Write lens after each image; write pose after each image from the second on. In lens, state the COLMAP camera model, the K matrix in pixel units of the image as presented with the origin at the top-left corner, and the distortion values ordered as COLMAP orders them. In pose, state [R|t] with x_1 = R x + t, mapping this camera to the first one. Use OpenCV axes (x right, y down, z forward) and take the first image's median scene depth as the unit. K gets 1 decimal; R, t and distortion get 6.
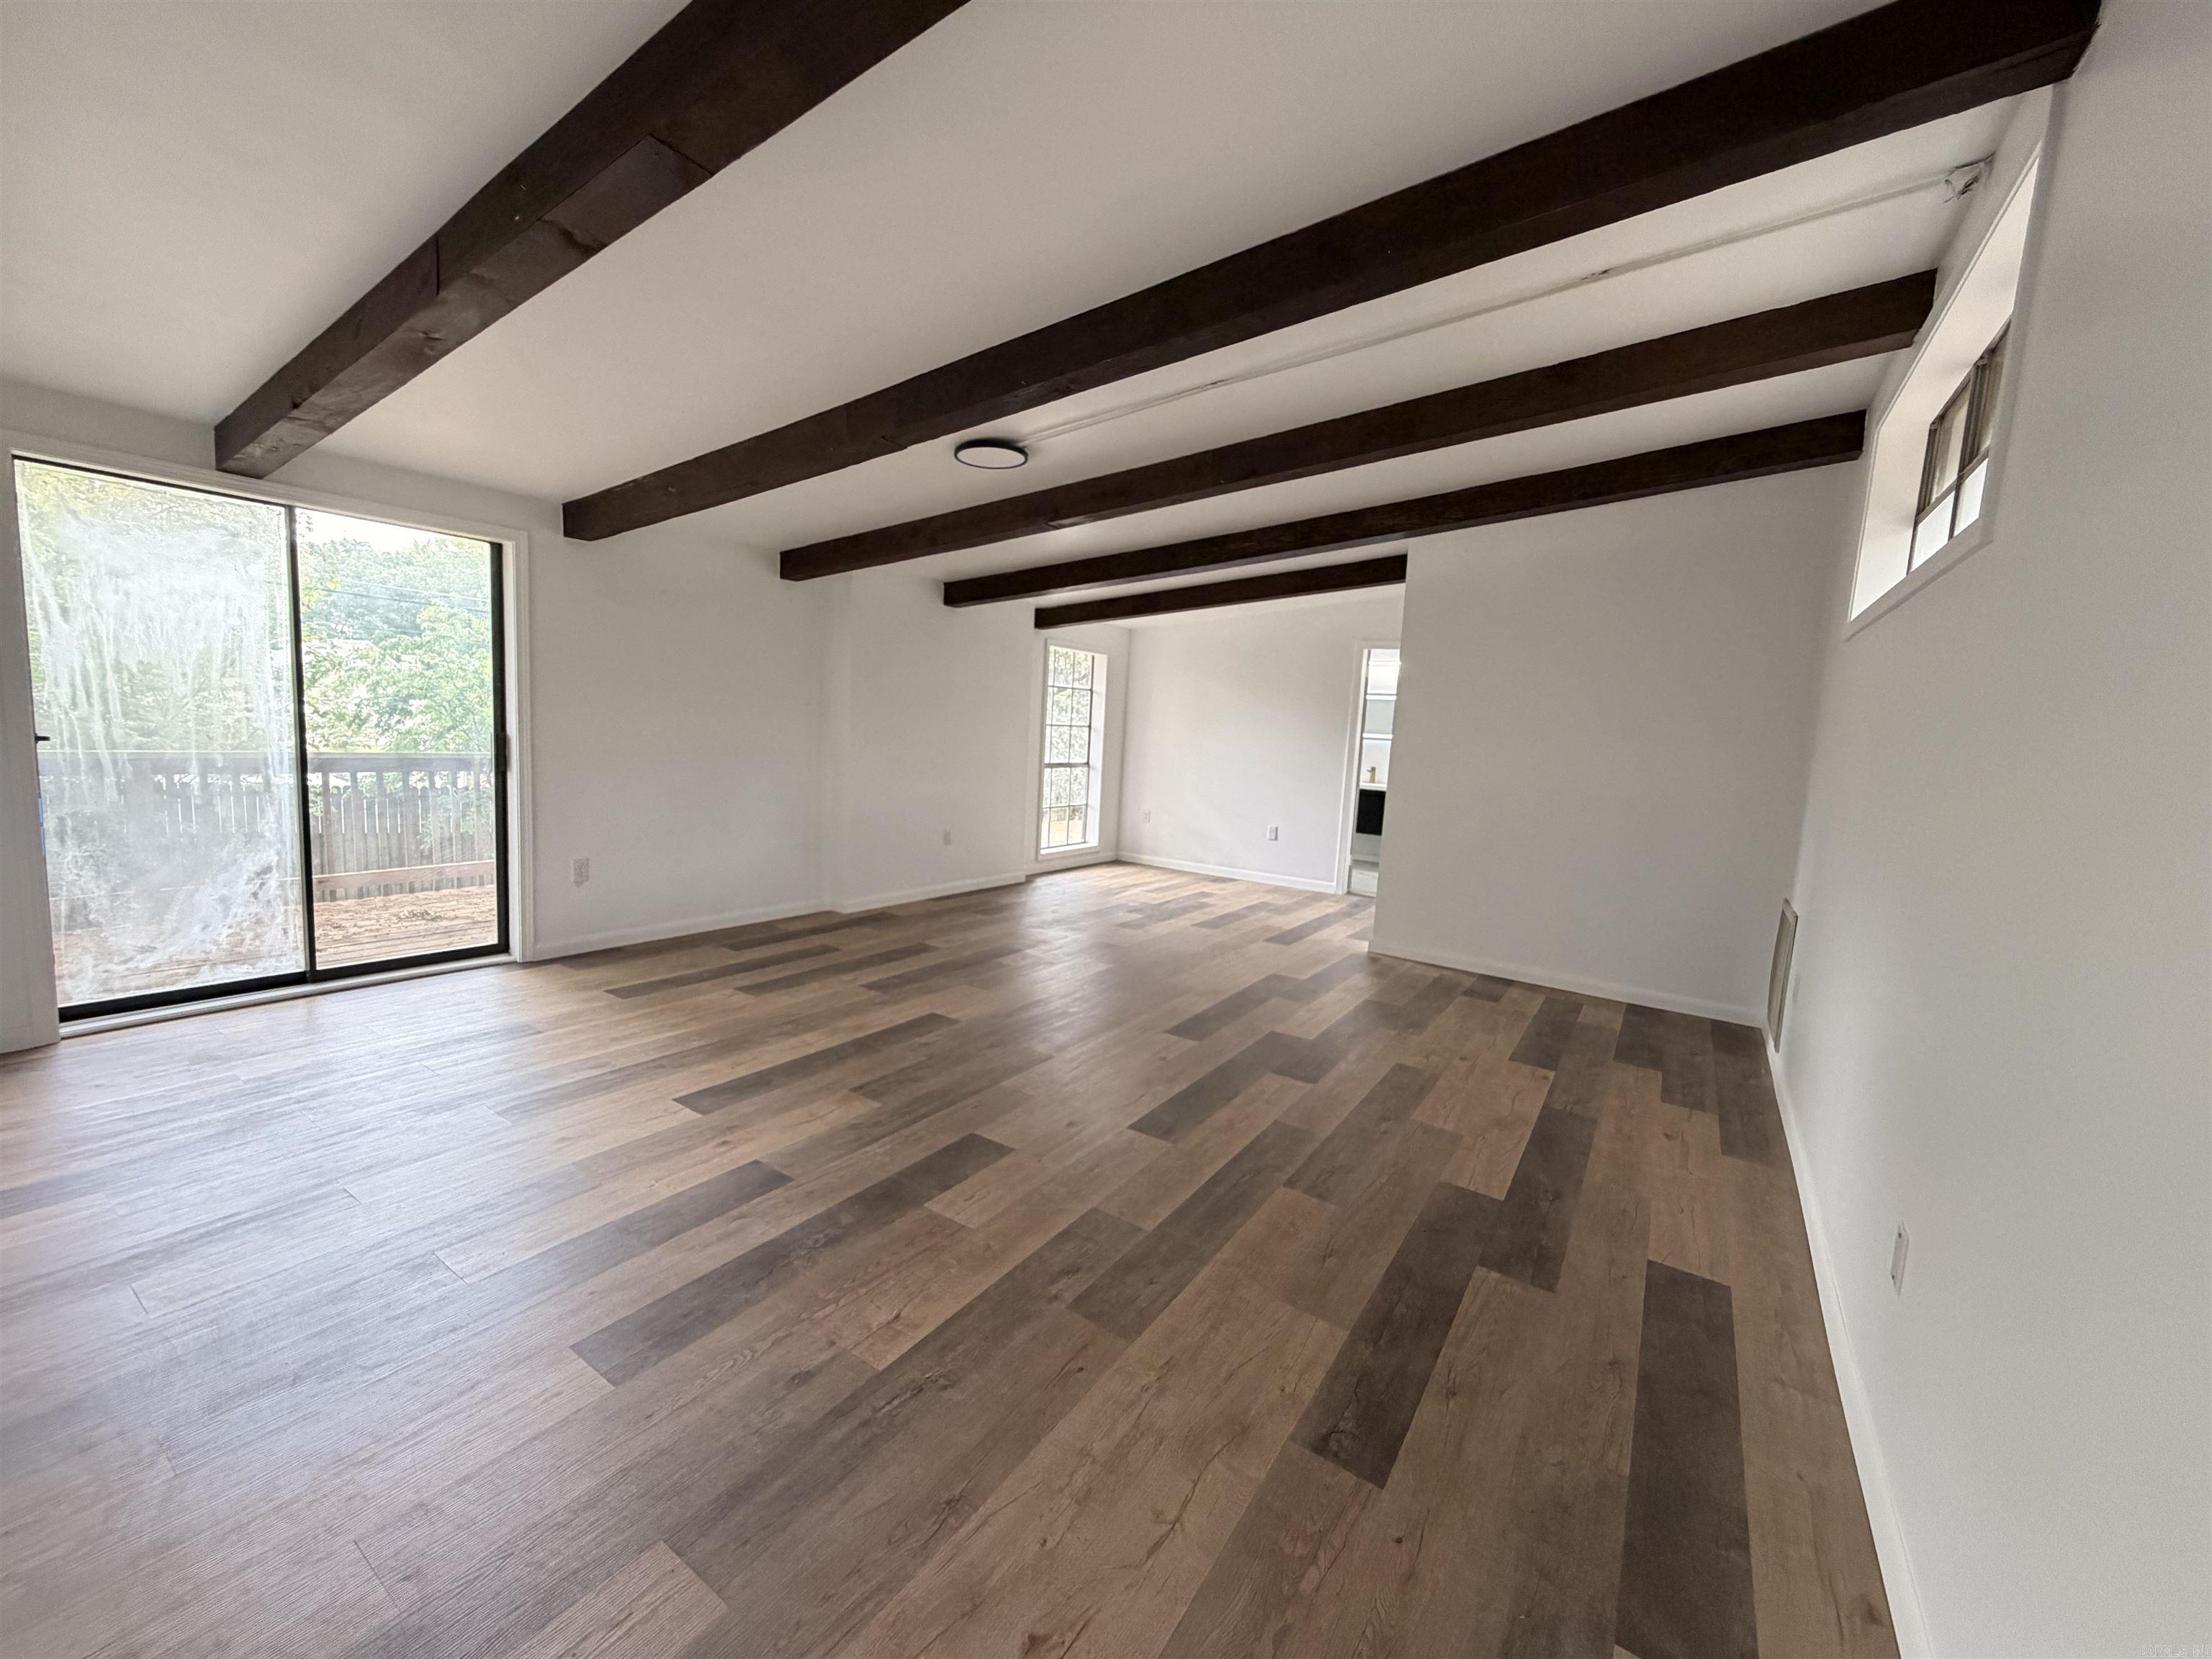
lens RADIAL K [[879.2, 0, 1102.1], [0, 879.2, 827.6], [0, 0, 1]] dist [-0.002104, 0.000350]
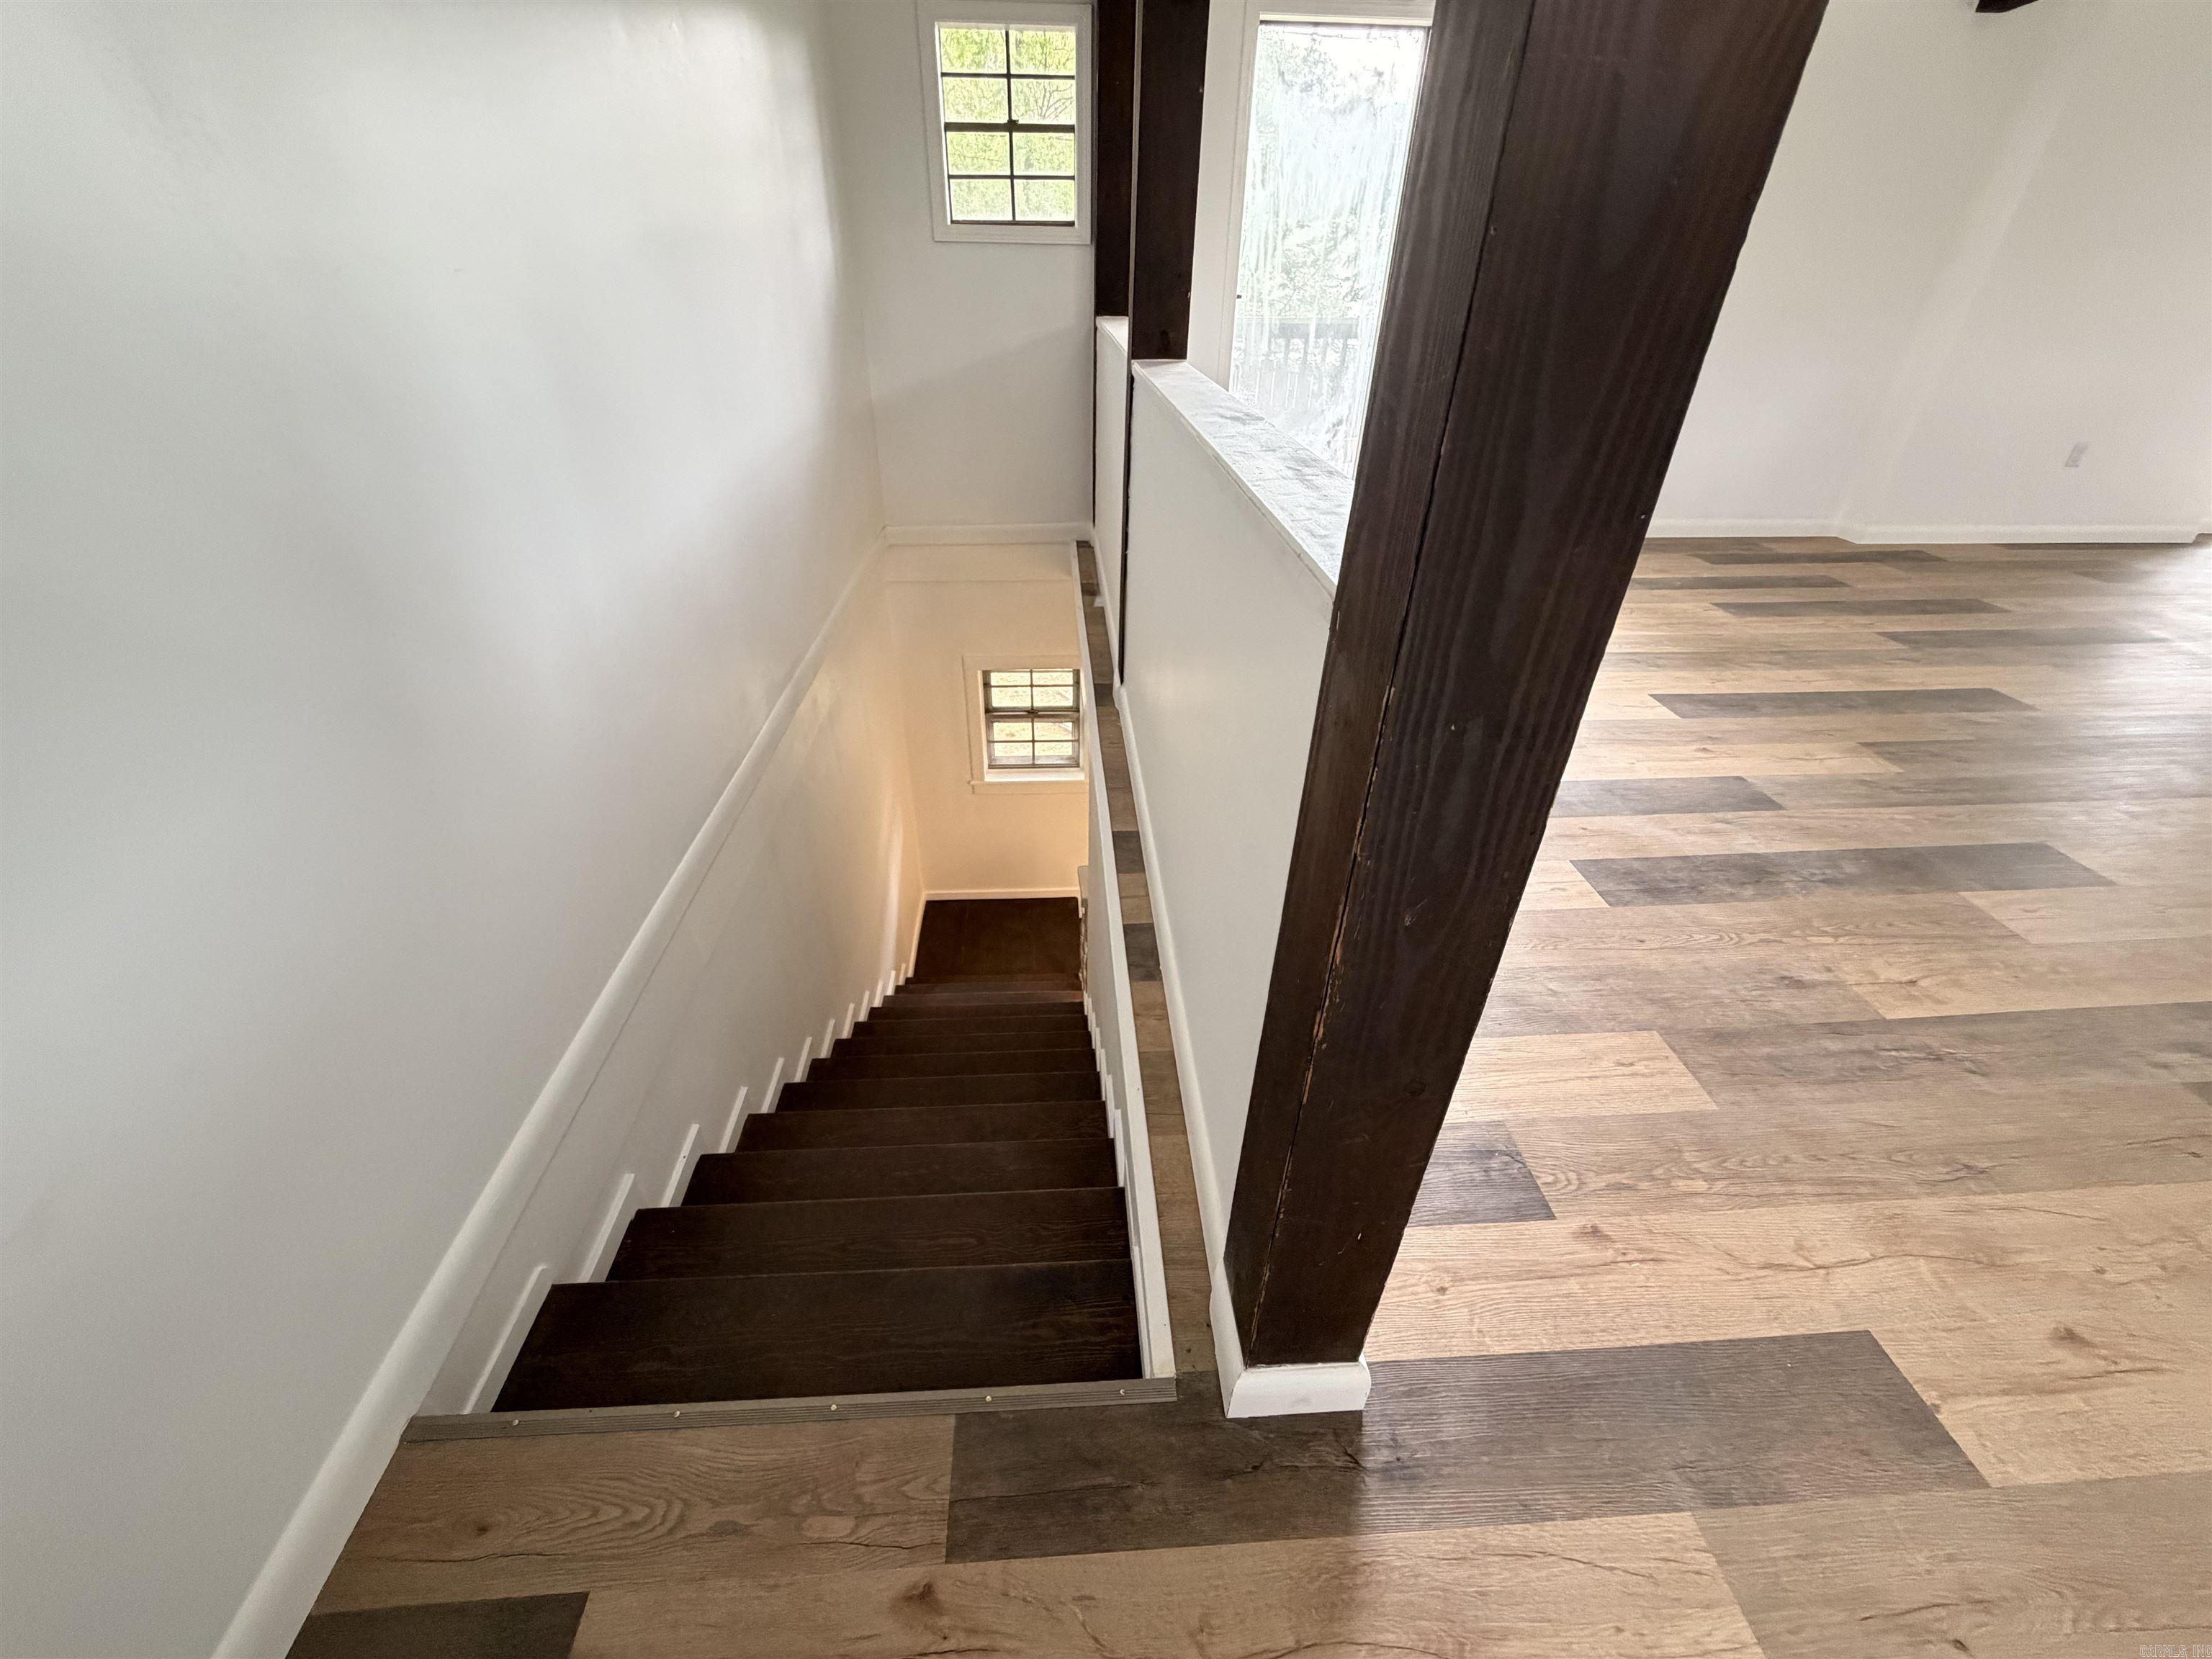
lens RADIAL K [[879.2, 0, 1100.8], [0, 879.2, 826.9], [0, 0, 1]] dist [-0.002104, 0.000350]
pose [[0.609021, 0.385813, -0.692995, -0.106062], [-0.067522, 0.895768, 0.439364, 0.042527], [0.790275, -0.220789, 0.571592, -0.087587]]
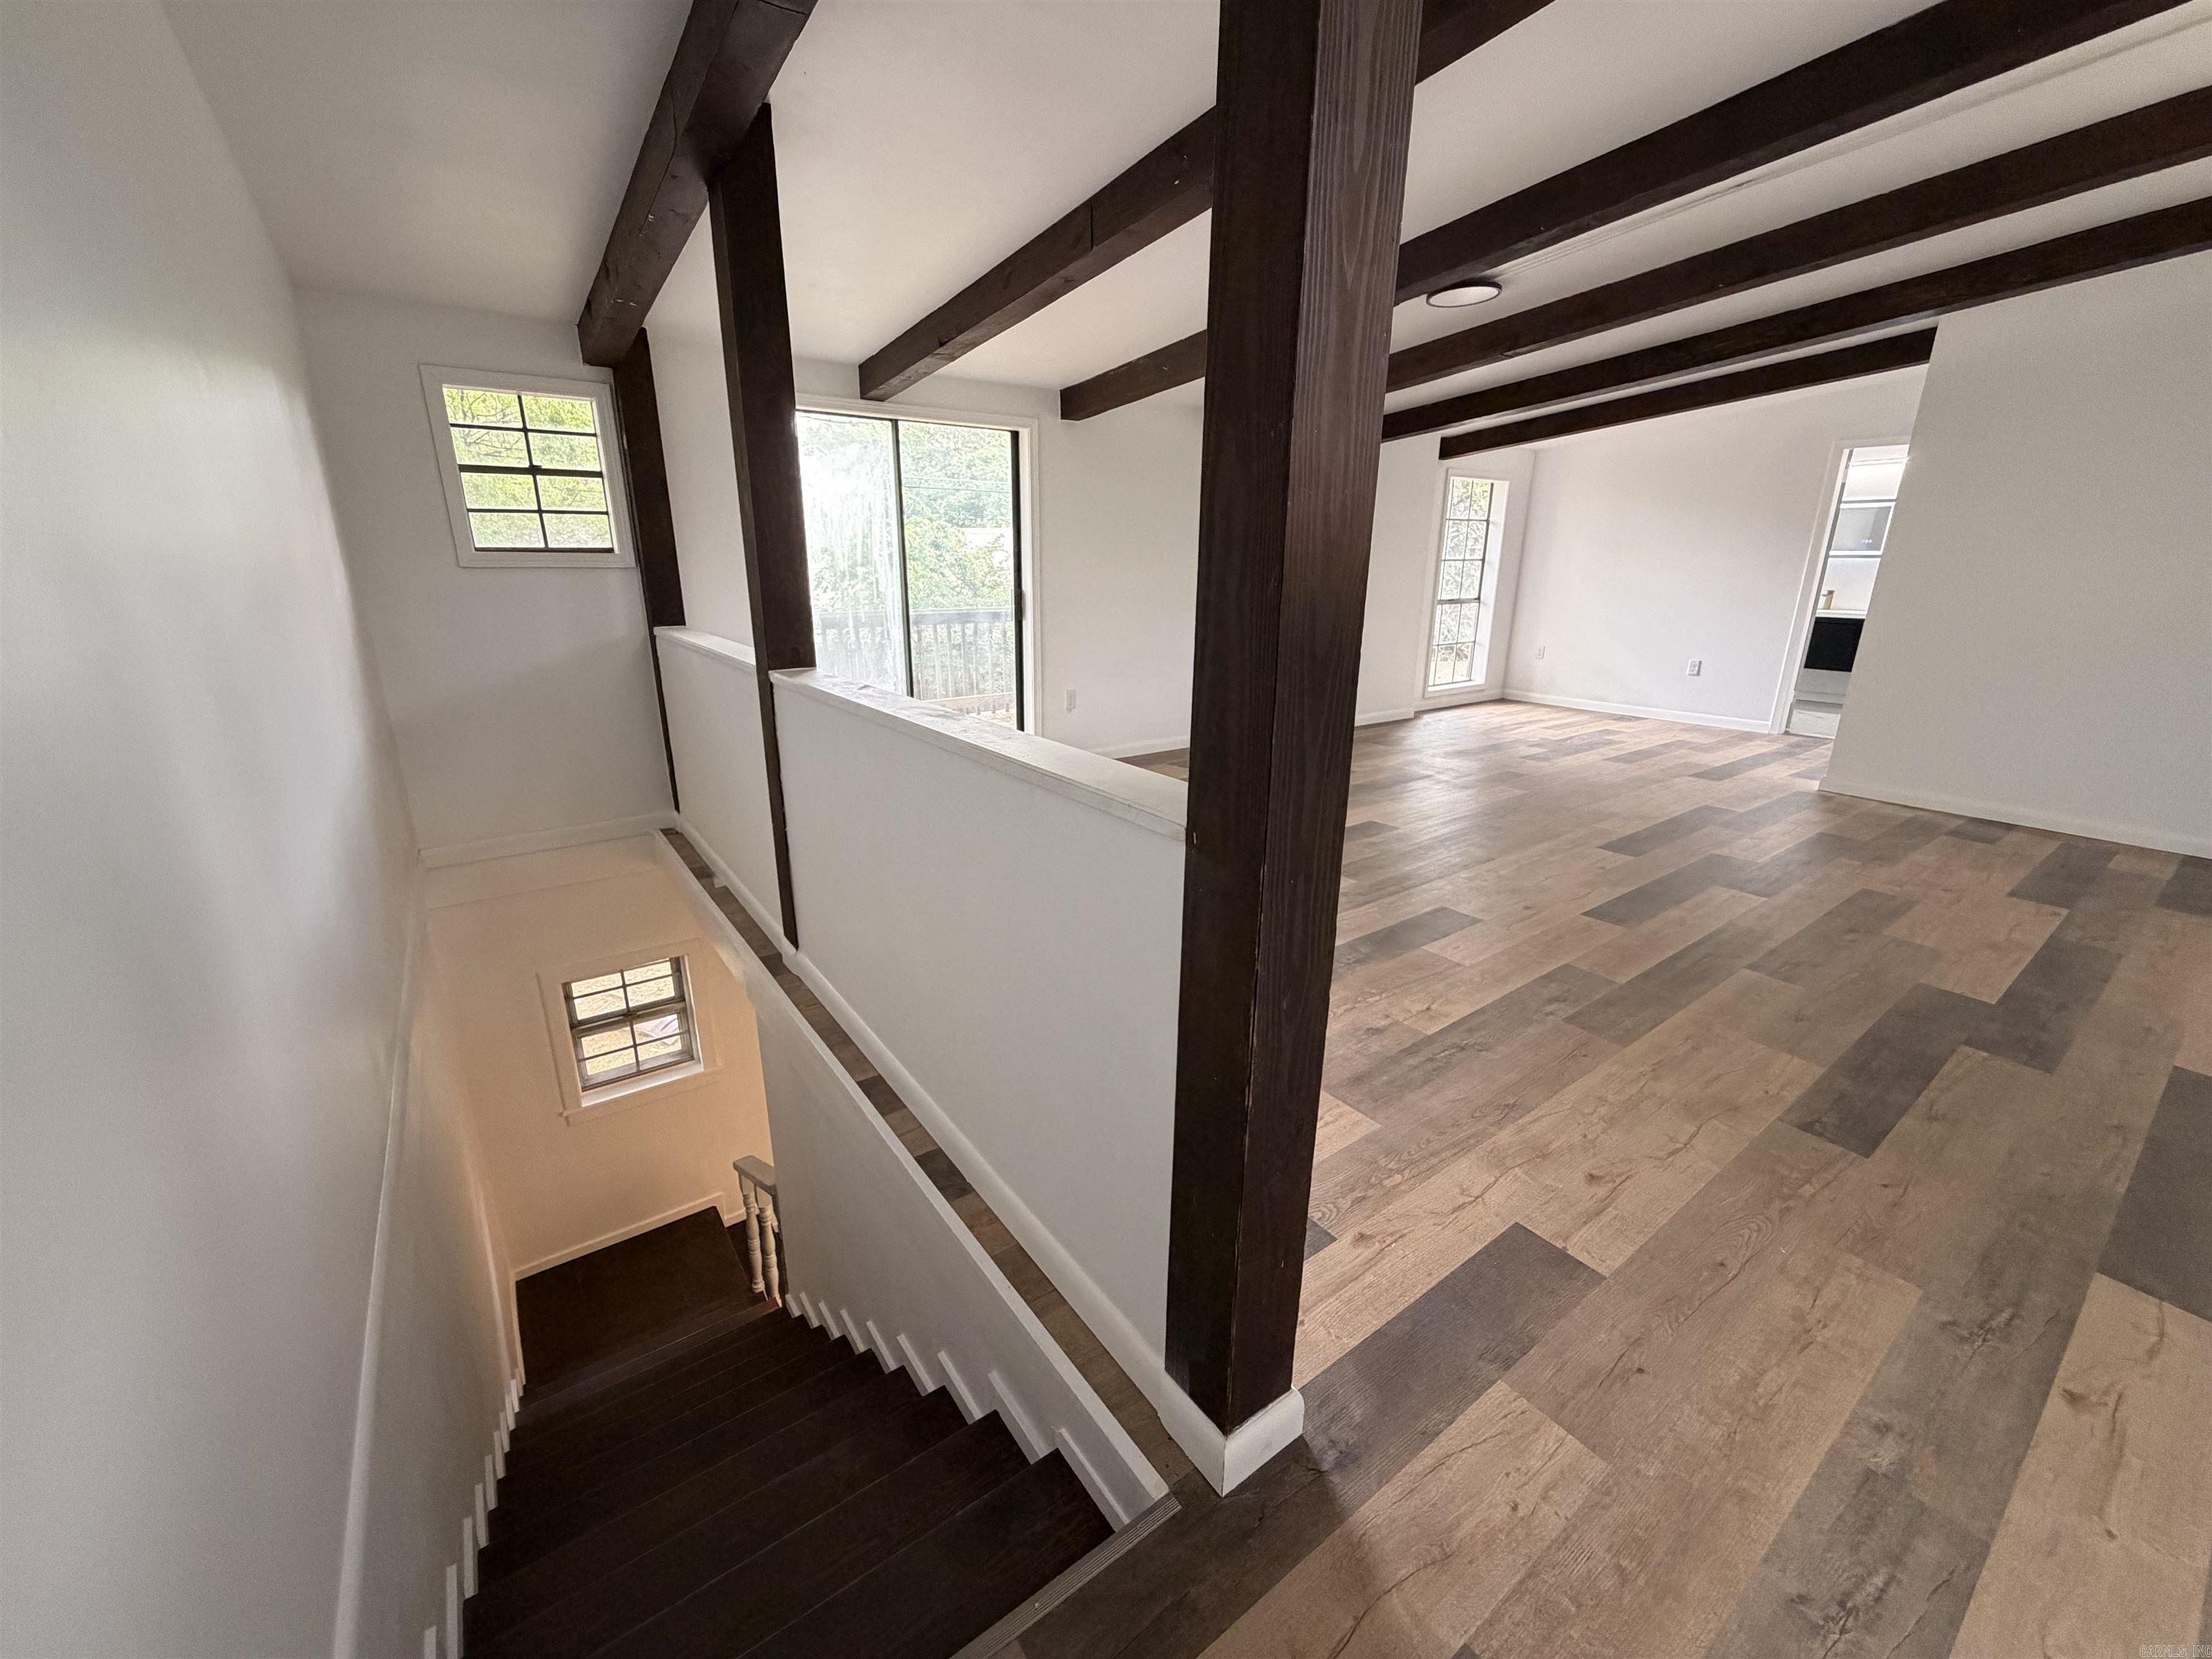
lens RADIAL K [[879.2, 0, 1095.7], [0, 879.2, 831.2], [0, 0, 1]] dist [-0.002104, 0.000350]
pose [[0.936143, 0.051421, -0.347840, -0.153494], [0.009747, 0.985074, 0.171856, 0.024555], [0.351486, -0.164272, 0.921668, -0.244160]]
